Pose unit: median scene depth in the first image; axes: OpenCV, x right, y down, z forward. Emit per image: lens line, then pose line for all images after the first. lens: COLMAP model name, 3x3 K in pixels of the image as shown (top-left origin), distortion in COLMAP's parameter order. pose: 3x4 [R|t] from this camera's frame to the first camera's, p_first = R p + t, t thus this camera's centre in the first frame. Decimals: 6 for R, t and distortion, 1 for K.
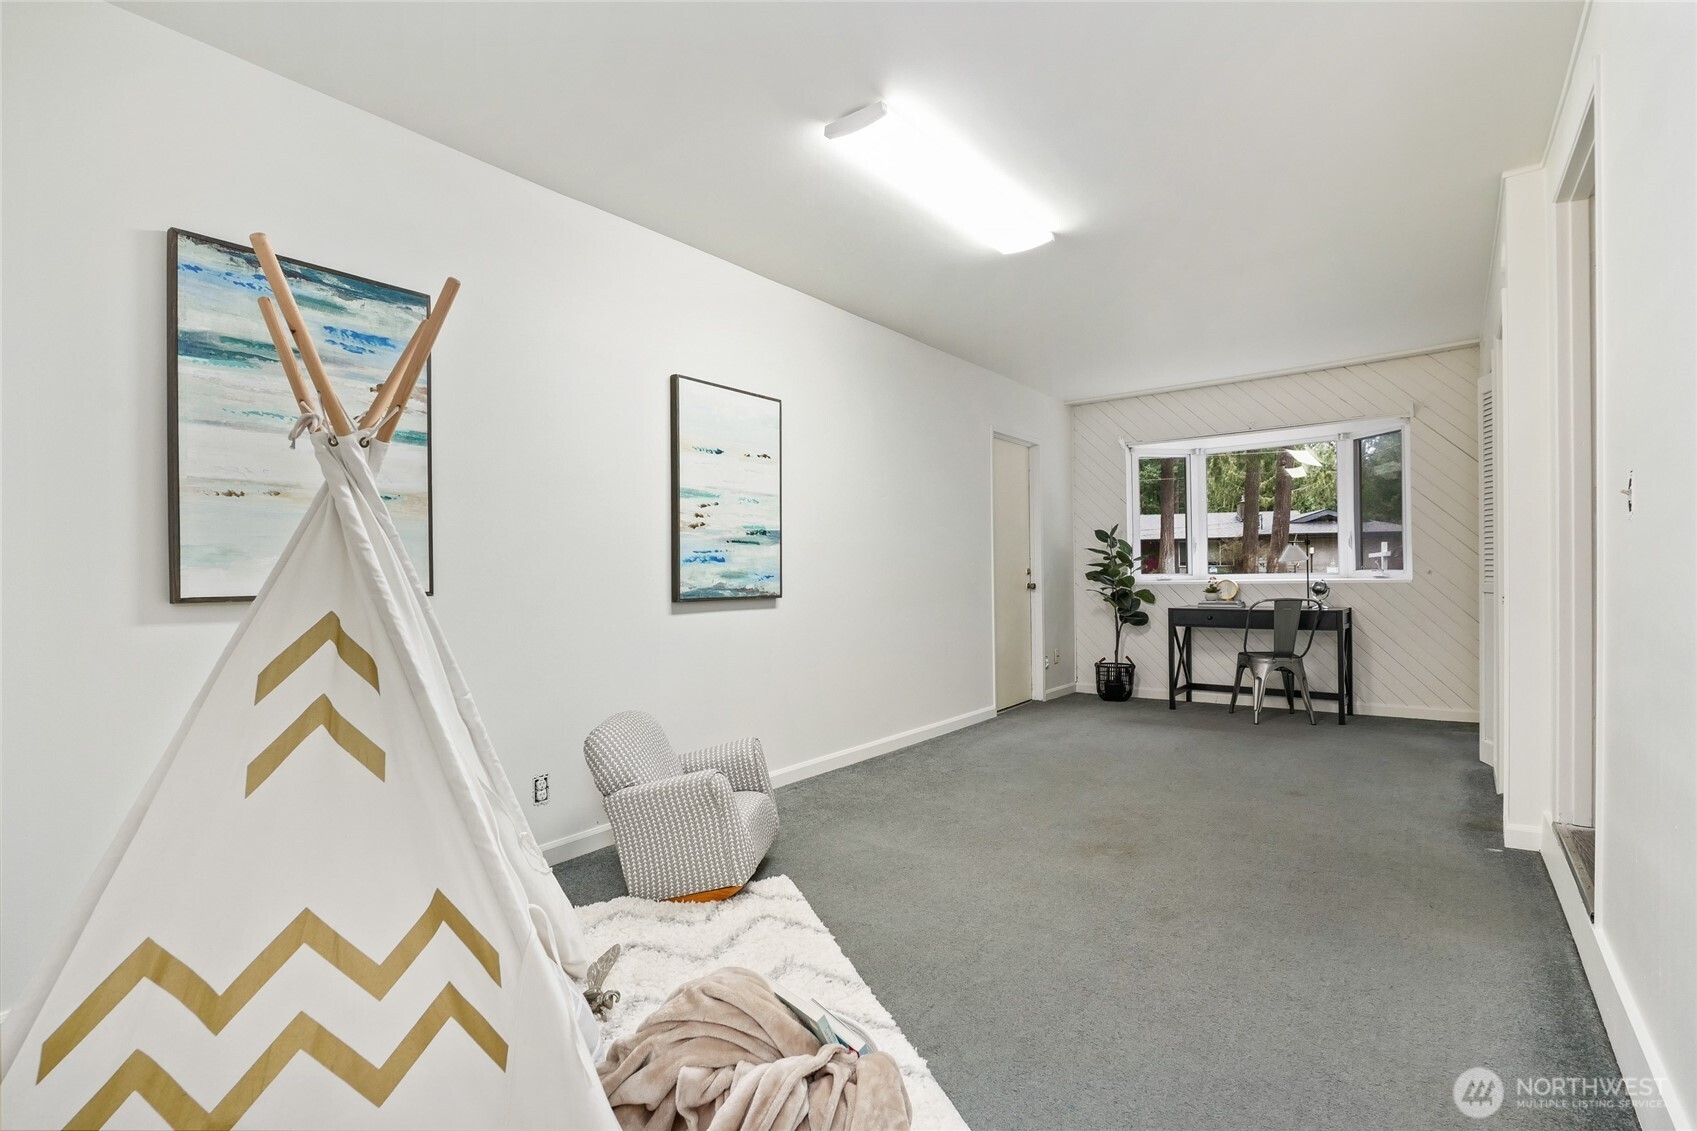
lens RADIAL K [[792.2, 0, 852.2], [0, 792.2, 566.4], [0, 0, 1]] dist [-0.017552, 0.000818]
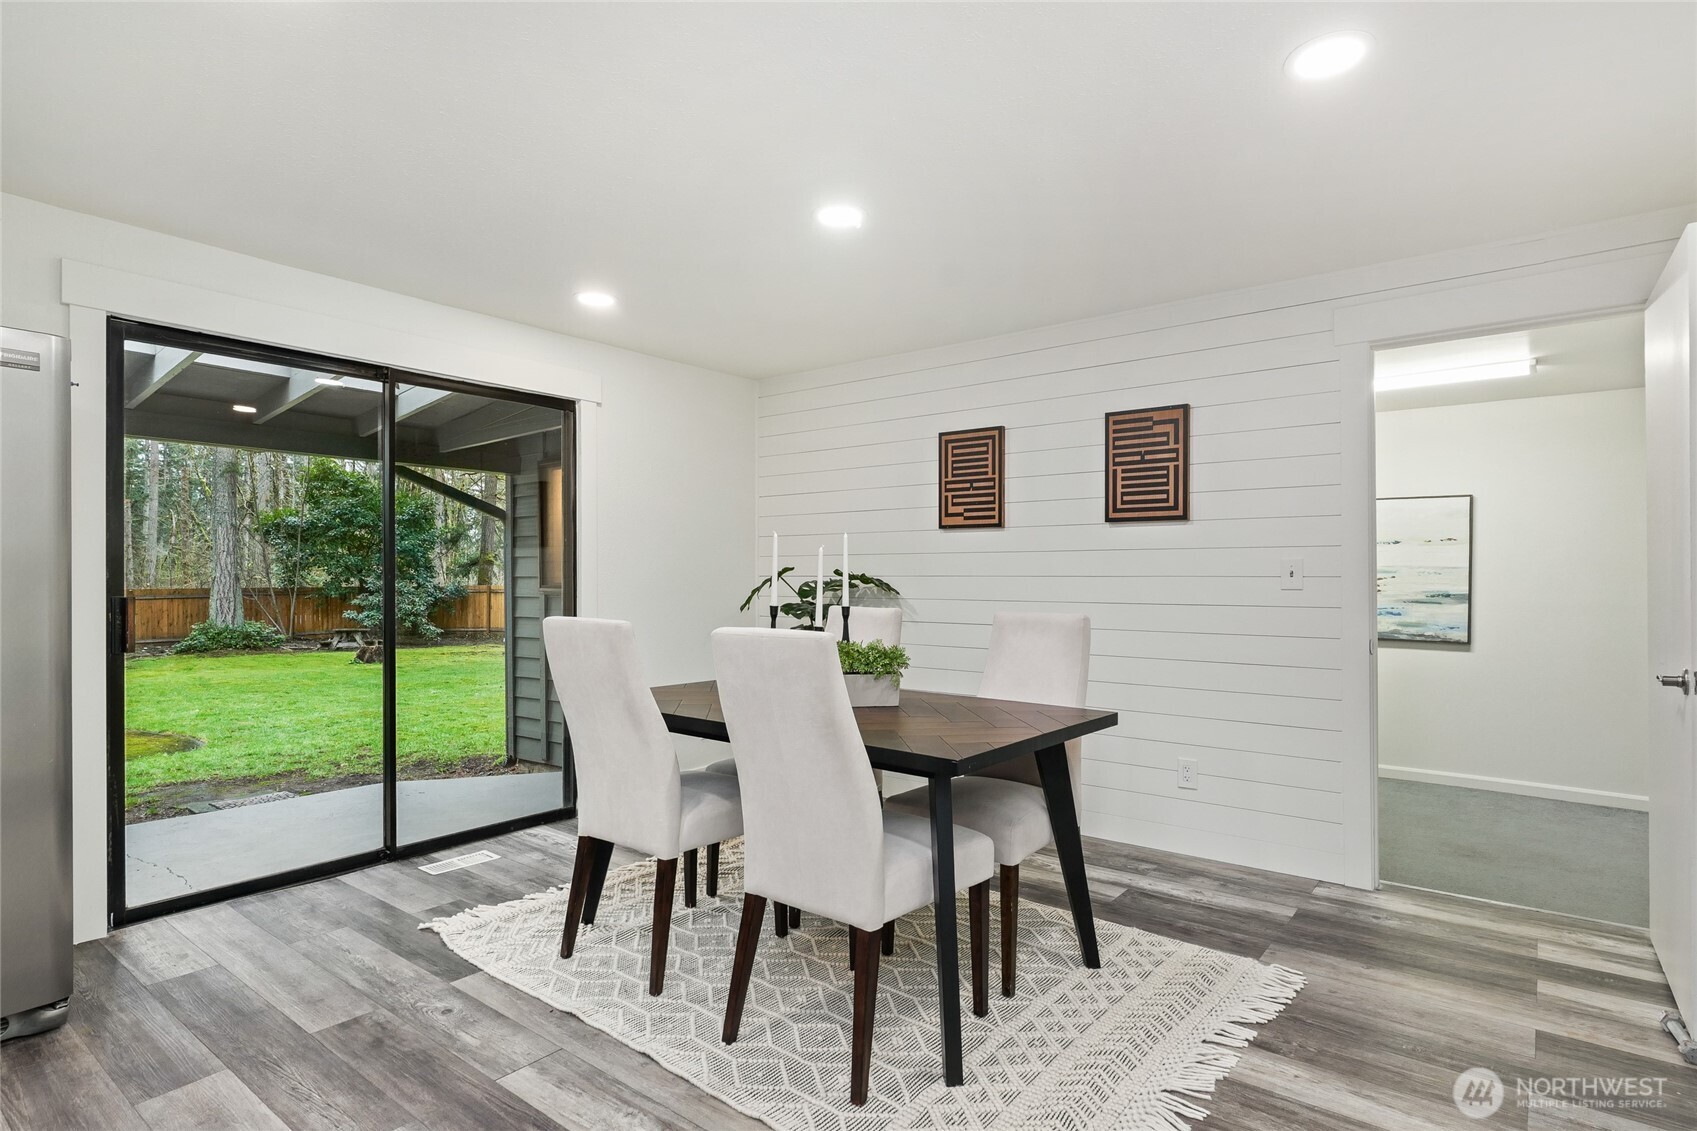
lens RADIAL K [[873.8, 0, 841.8], [0, 873.8, 580.7], [0, 0, 1]] dist [-0.003746, -0.000411]
pose [[-0.036221, 0.020503, -0.999133, 1.513469], [-0.000103, 0.999789, 0.020520, -0.104283], [0.999344, 0.000846, -0.036211, 0.003499]]
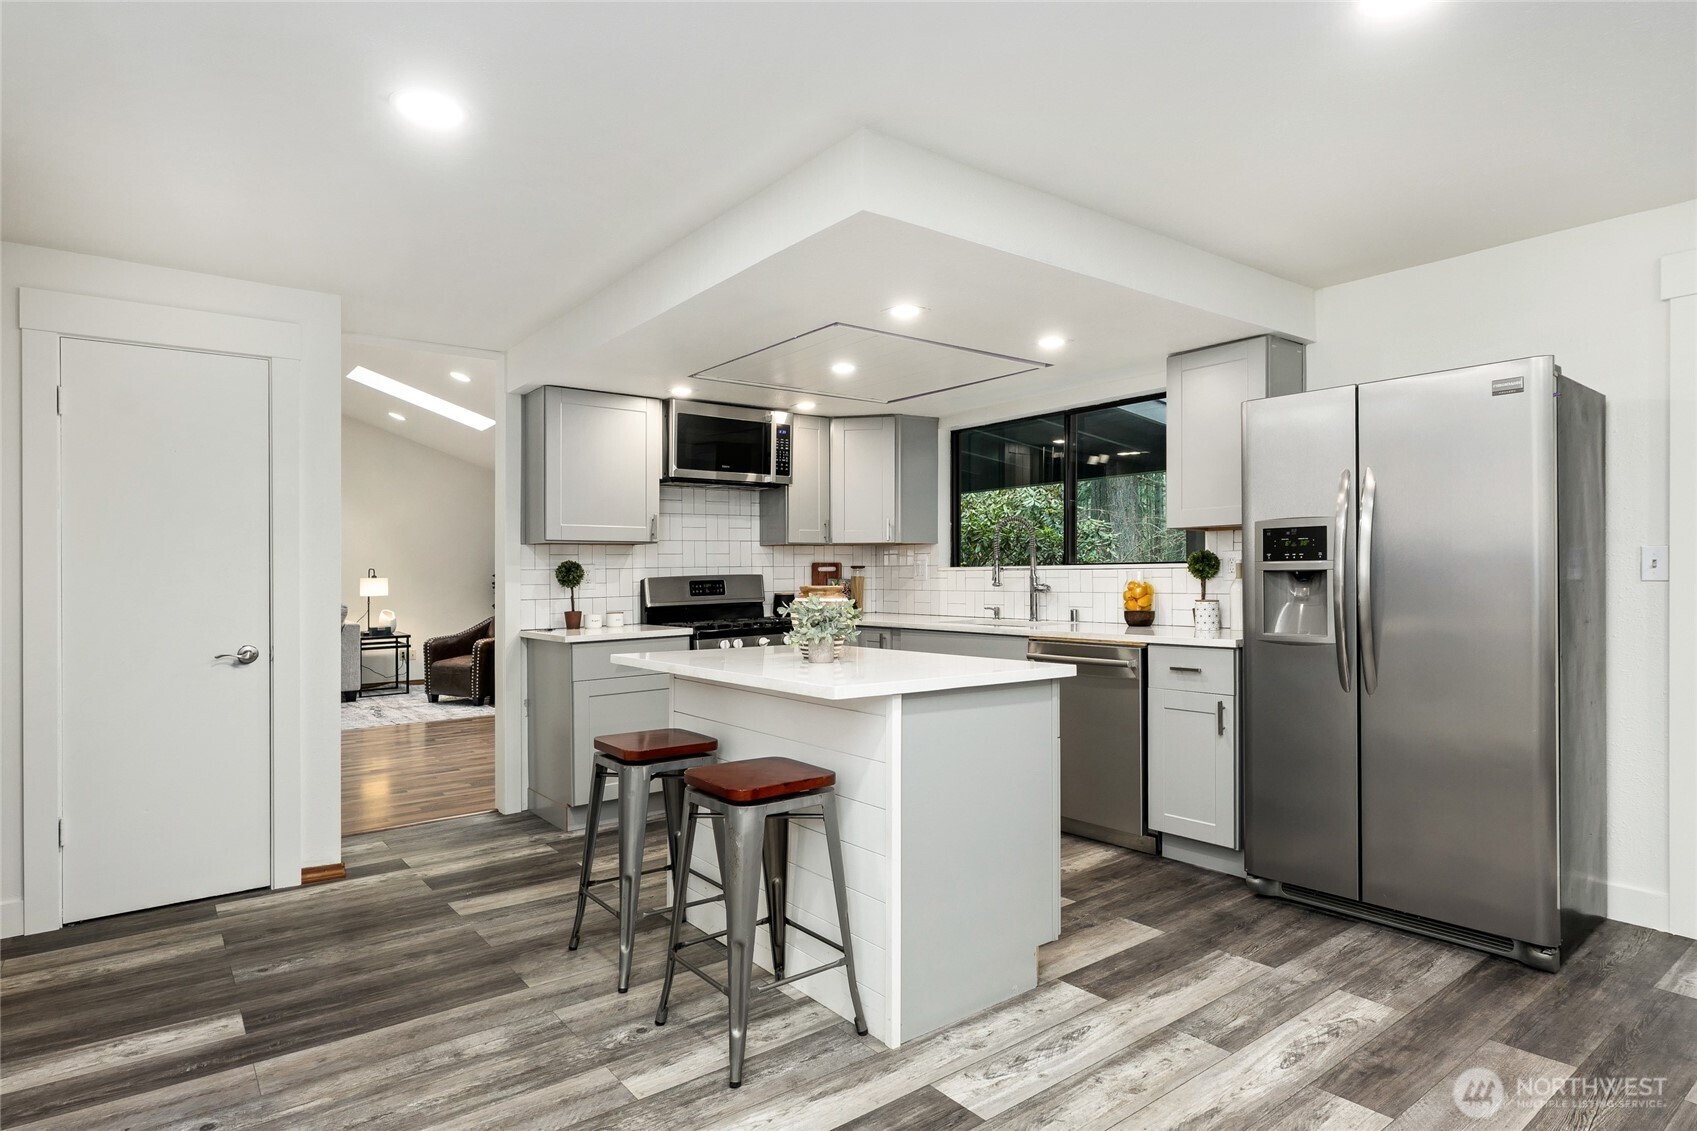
lens RADIAL K [[922.5, 0, 850.9], [0, 922.5, 577.0], [0, 0, 1]] dist [-0.007496, 0.000541]
pose [[-0.962138, 0.024915, 0.271422, 1.251968], [0.024889, 0.999684, -0.003540, -0.099872], [-0.271424, 0.003349, -0.962454, 0.275789]]
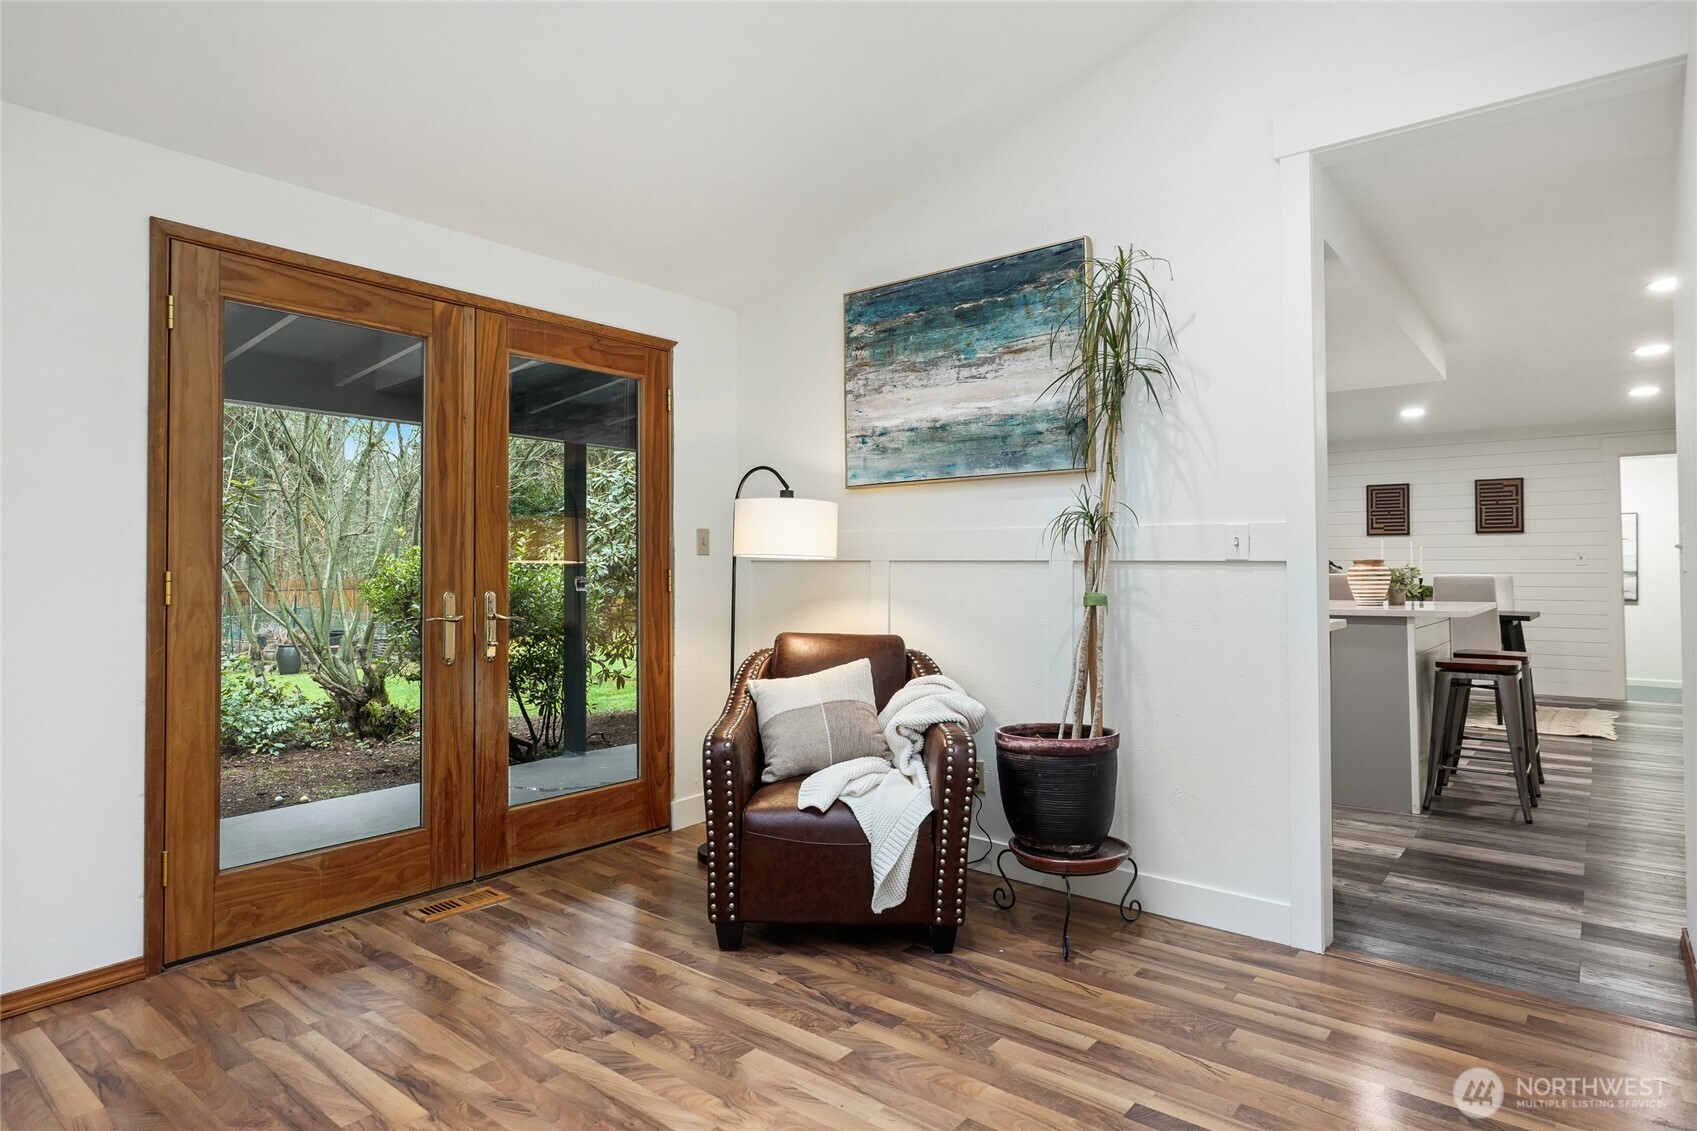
lens RADIAL K [[963.6, 0, 849.2], [0, 963.6, 549.9], [0, 0, 1]] dist [0.007823, -0.000079]
pose [[-0.029098, -0.005017, -0.999564, 2.903138], [0.002203, 0.999985, -0.005083, -0.103670], [0.999574, -0.002350, -0.029086, -1.220849]]
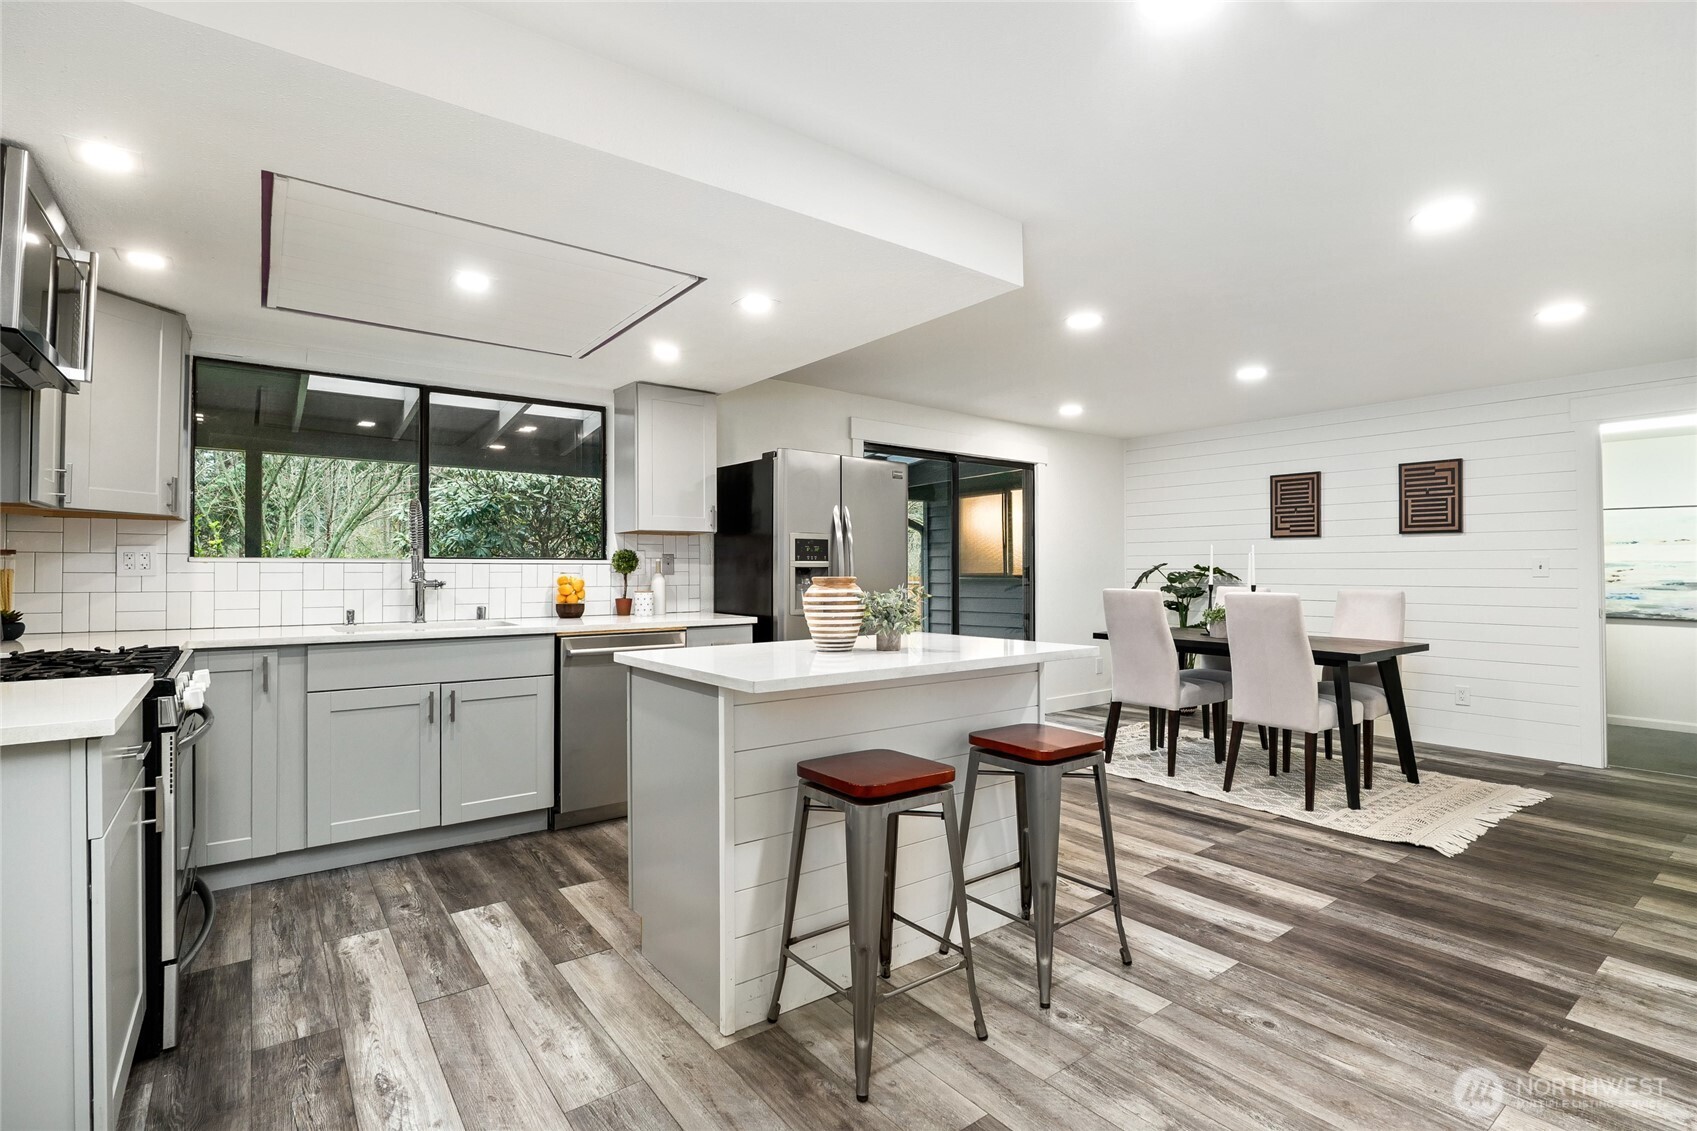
lens RADIAL K [[792.2, 0, 843.8], [0, 792.2, 562.4], [0, 0, 1]] dist [-0.017552, 0.000818]
pose [[-0.283894, 0.006485, -0.958834, 2.173435], [0.004316, 0.999976, 0.005485, -0.112828], [0.958846, -0.002582, -0.283915, -0.306970]]
